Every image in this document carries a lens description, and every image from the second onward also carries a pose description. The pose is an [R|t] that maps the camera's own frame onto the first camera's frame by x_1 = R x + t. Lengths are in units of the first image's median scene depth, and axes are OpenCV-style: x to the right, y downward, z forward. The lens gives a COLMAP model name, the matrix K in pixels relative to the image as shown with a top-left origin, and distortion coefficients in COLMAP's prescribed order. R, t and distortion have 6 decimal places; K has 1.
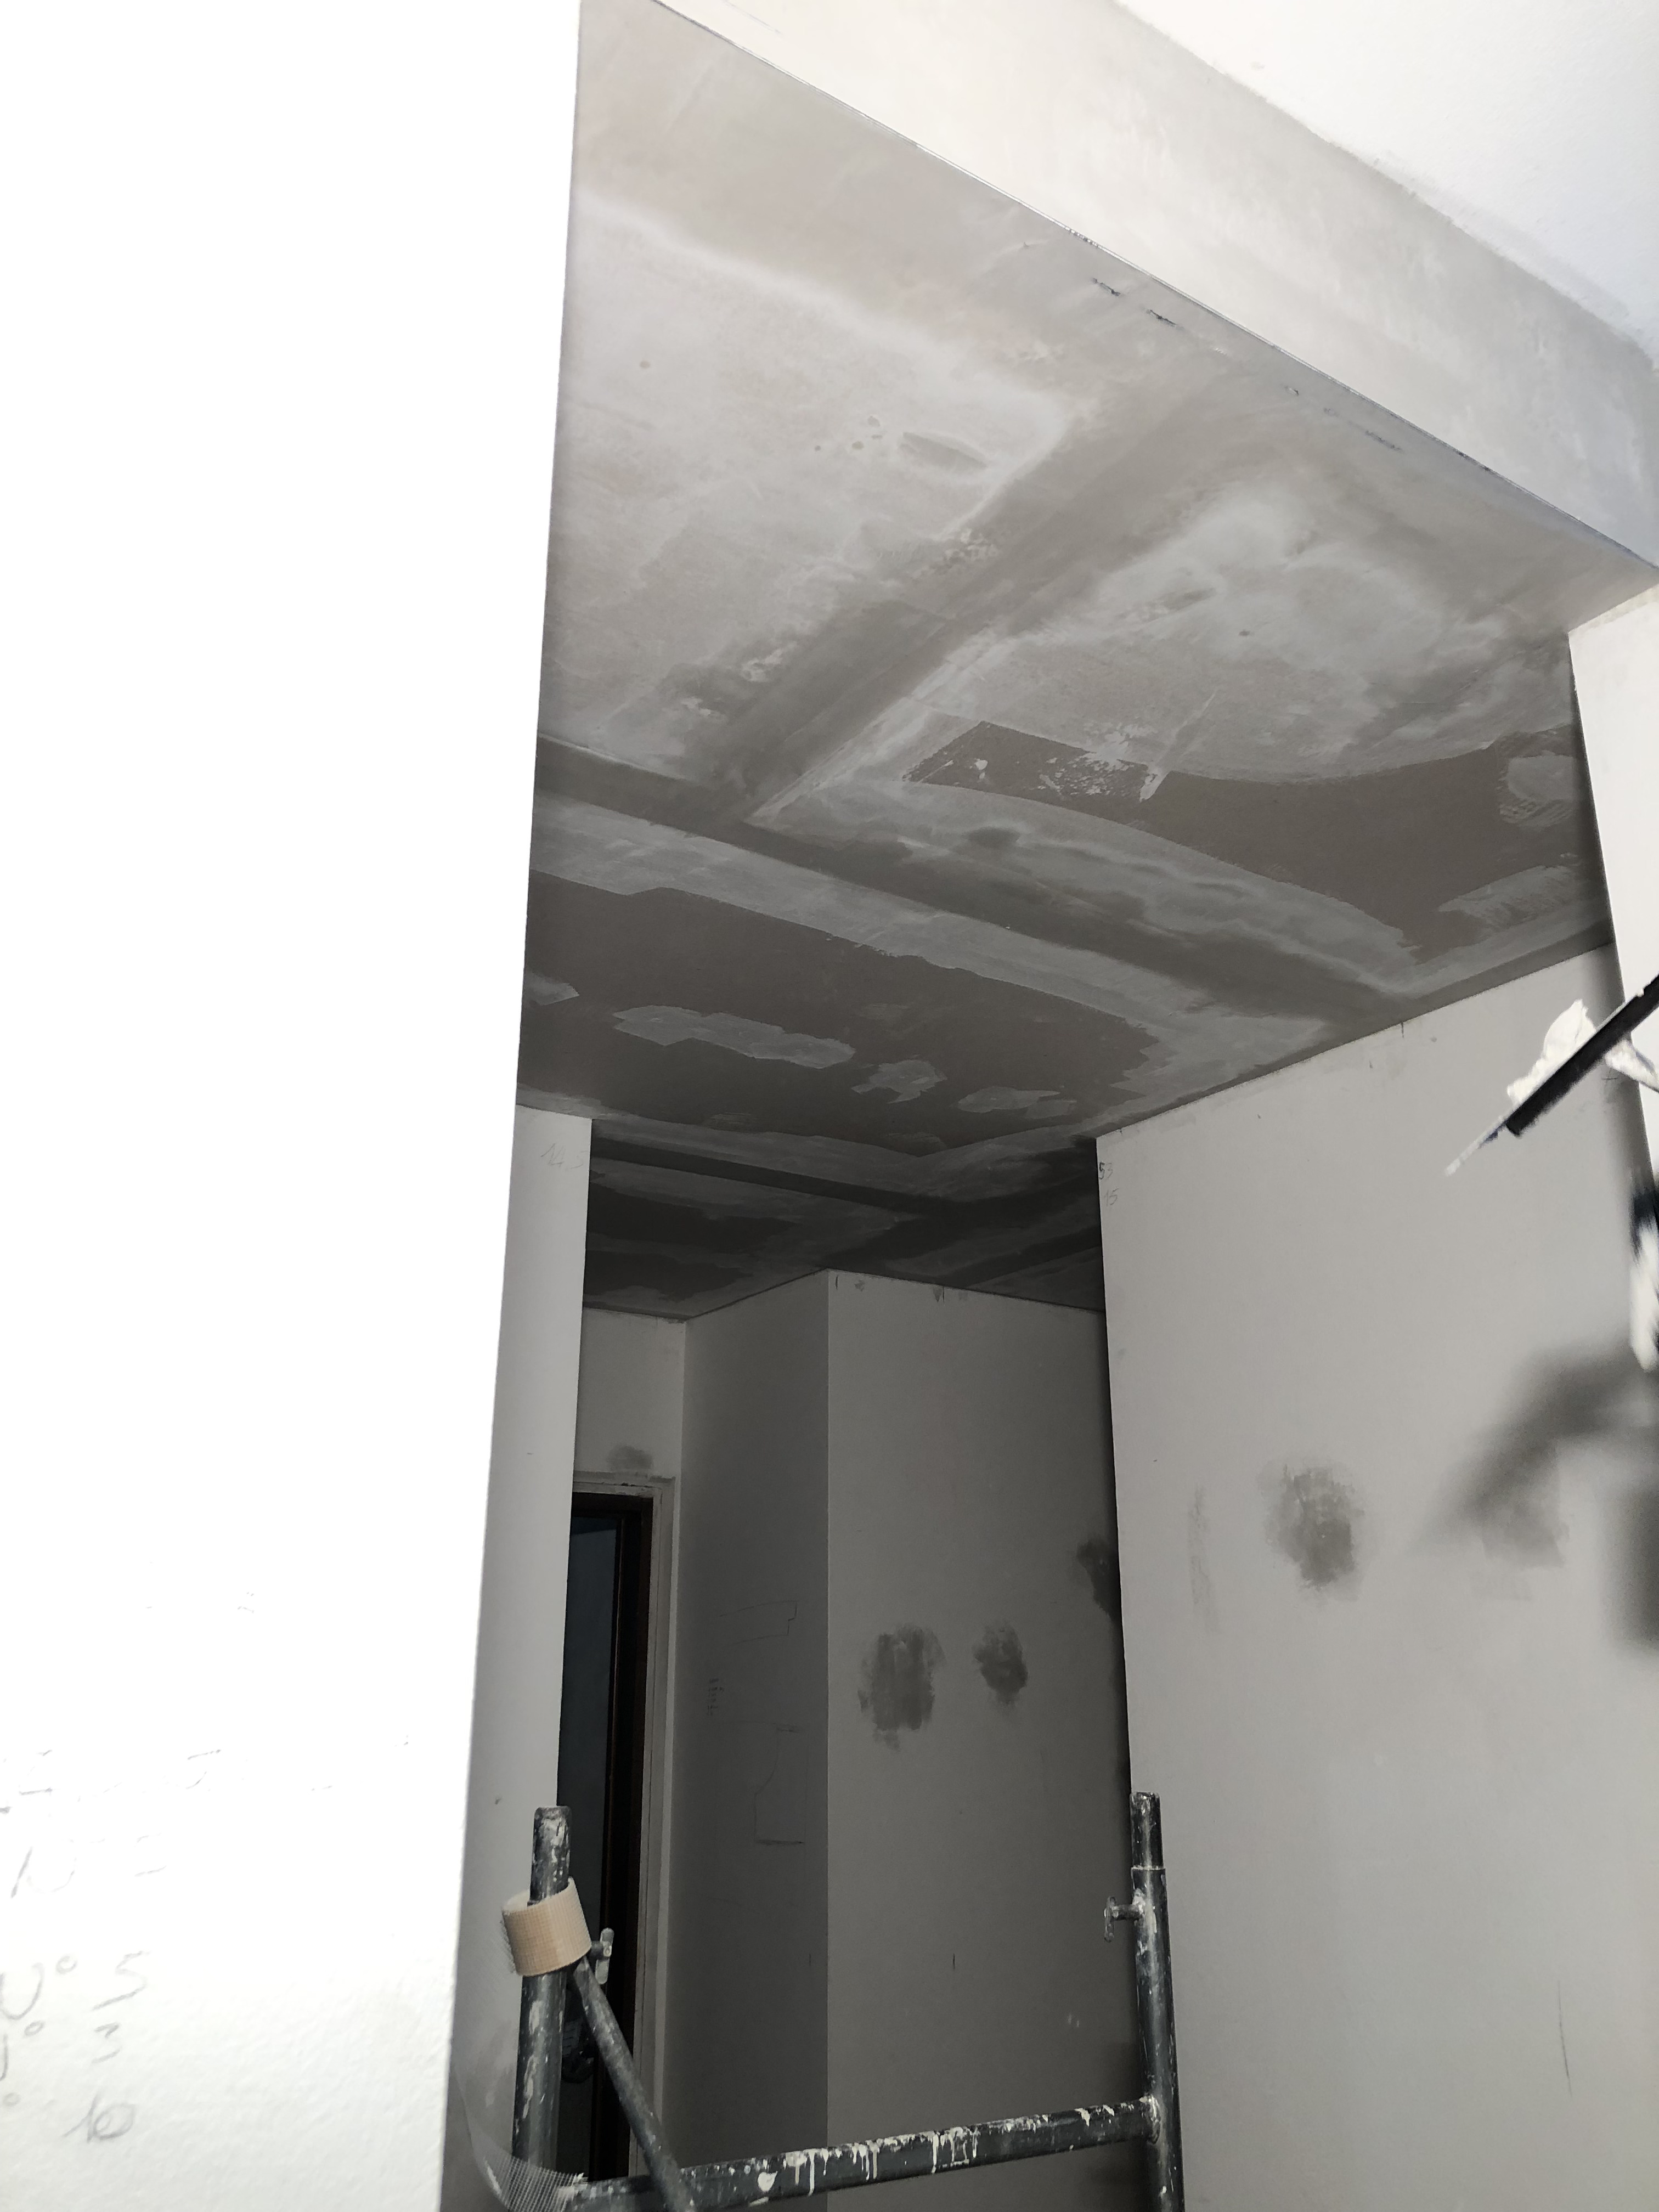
lens RADIAL K [[1861.8, 0, 829.5], [0, 1861.8, 1106.0], [0, 0, 1]] dist [-0.037884, 0.120465]
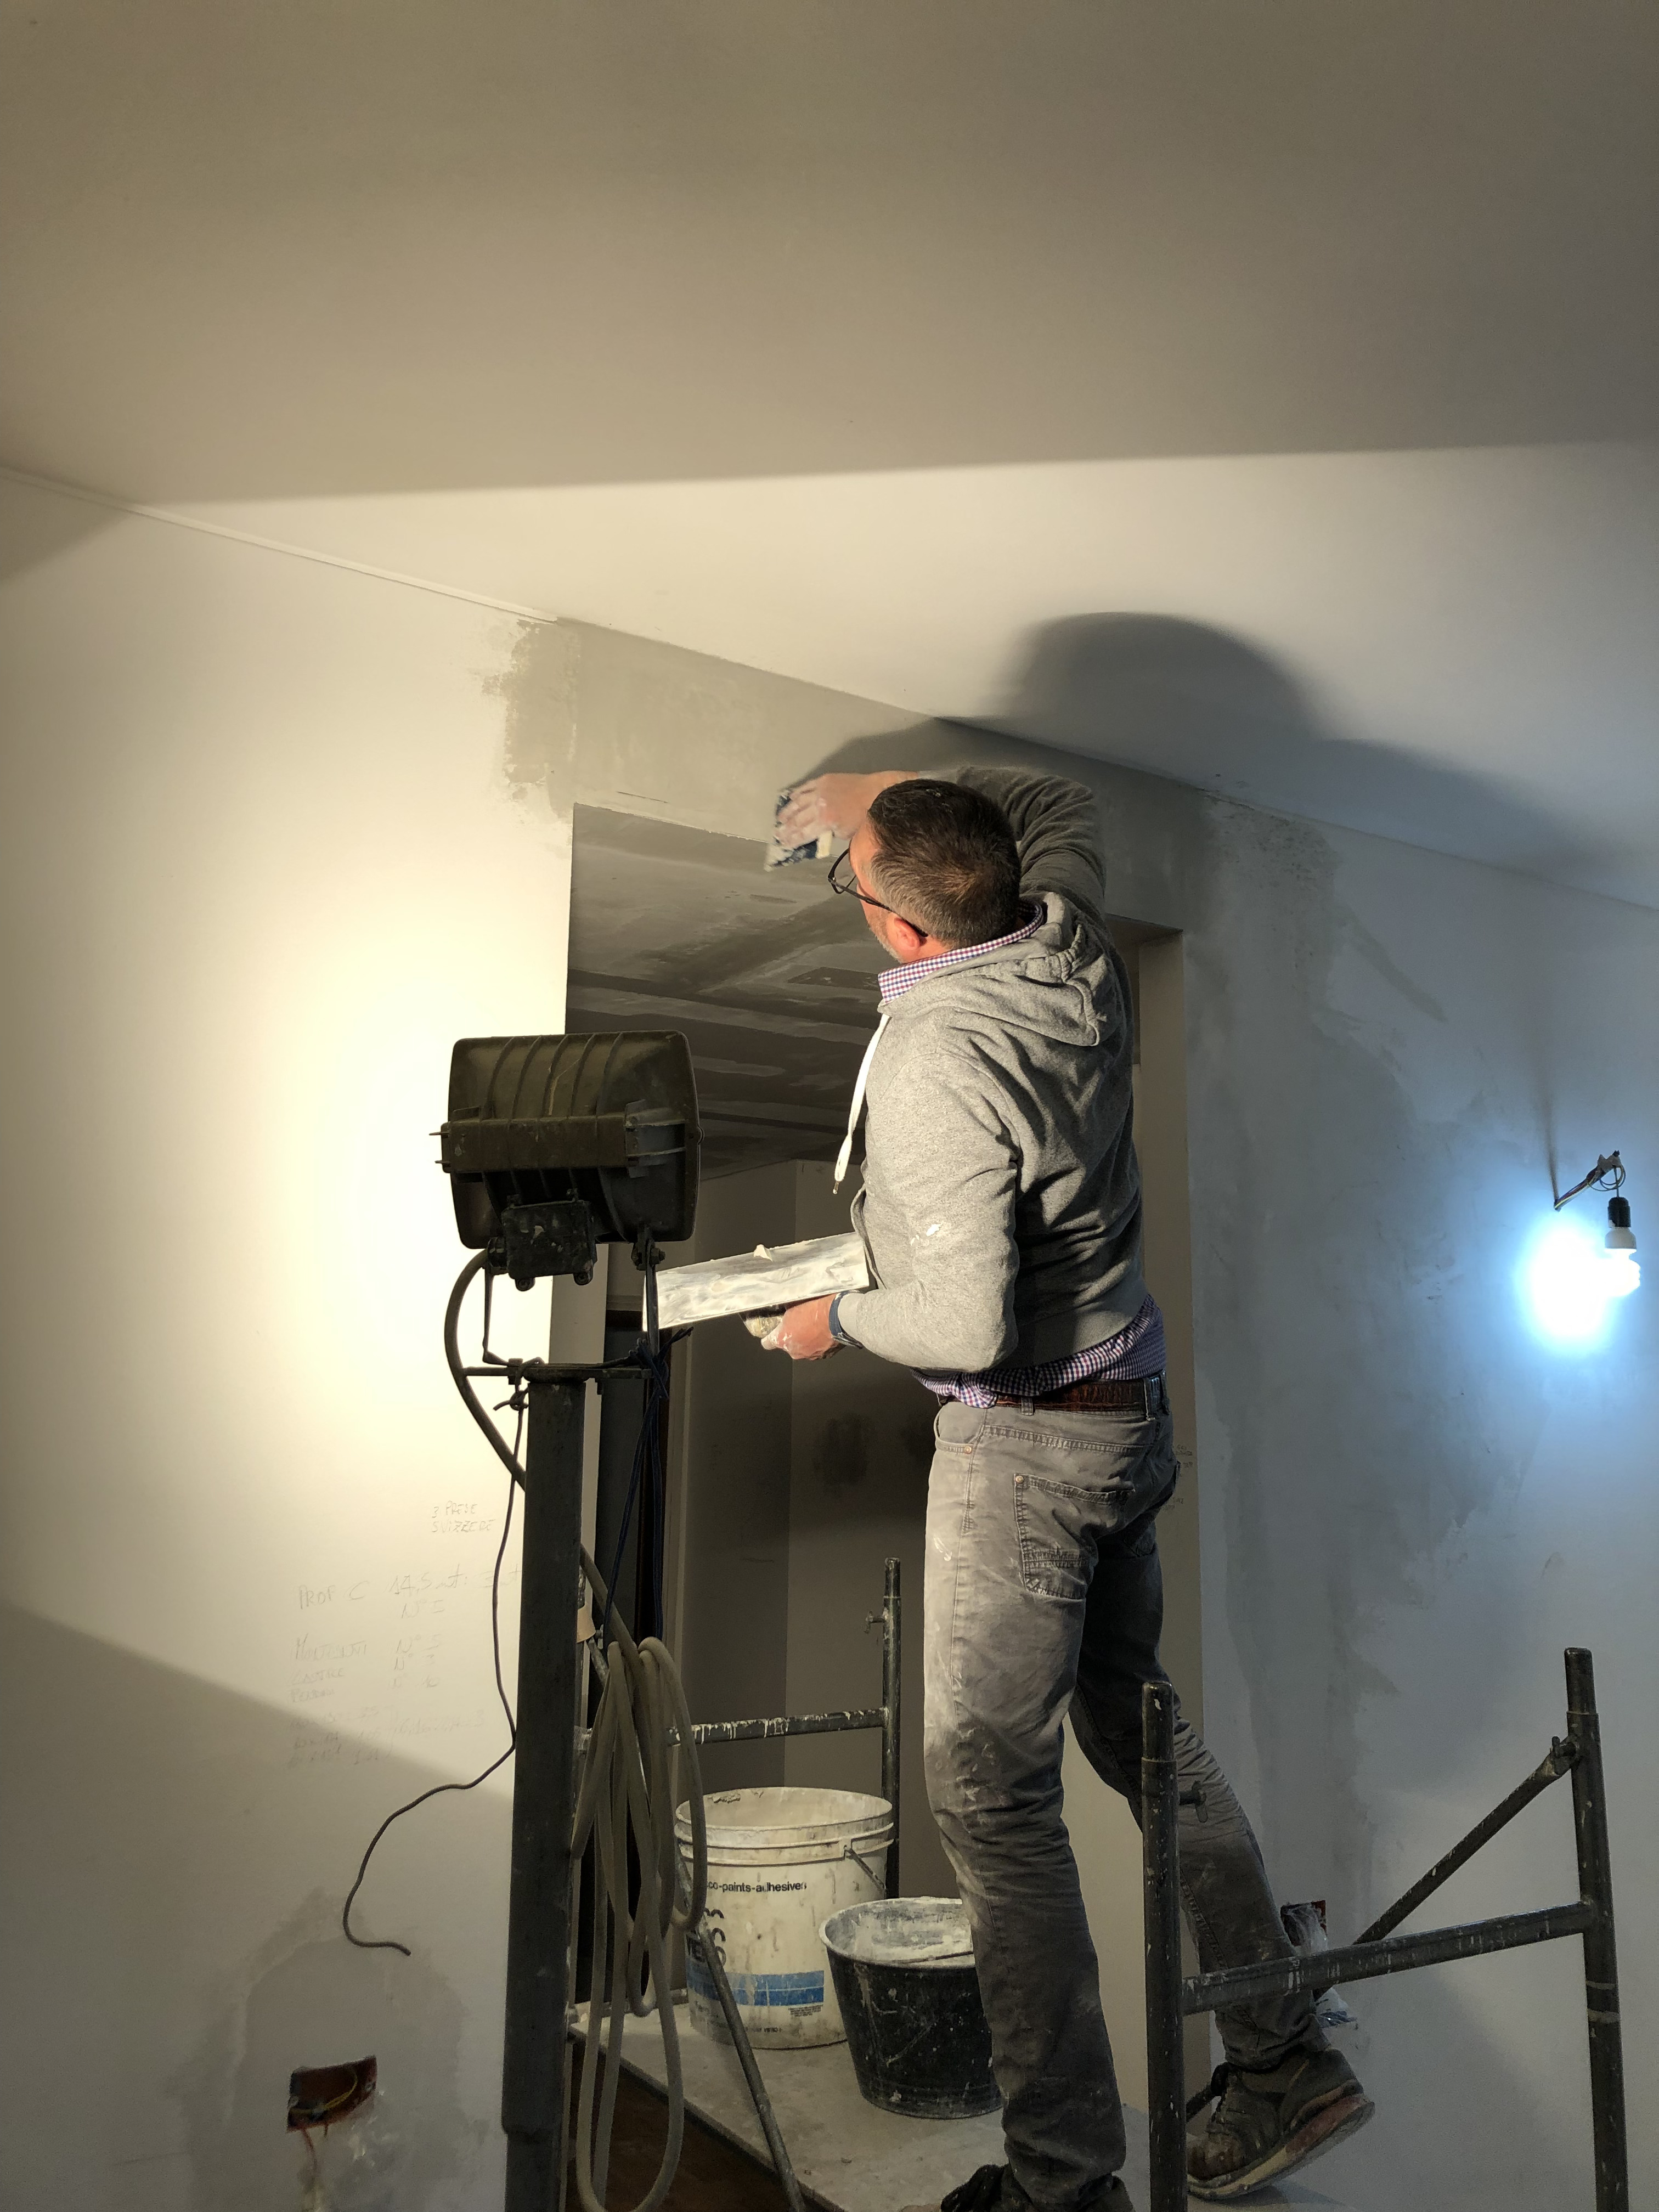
lens RADIAL K [[1837.1, 0, 829.5], [0, 1837.1, 1106.0], [0, 0, 1]] dist [0.080636, -0.164121]
pose [[0.999422, 0.009073, -0.032759, 0.166907], [-0.004022, 0.988514, 0.151073, -0.384293], [0.033754, -0.150854, 0.987980, -0.820996]]
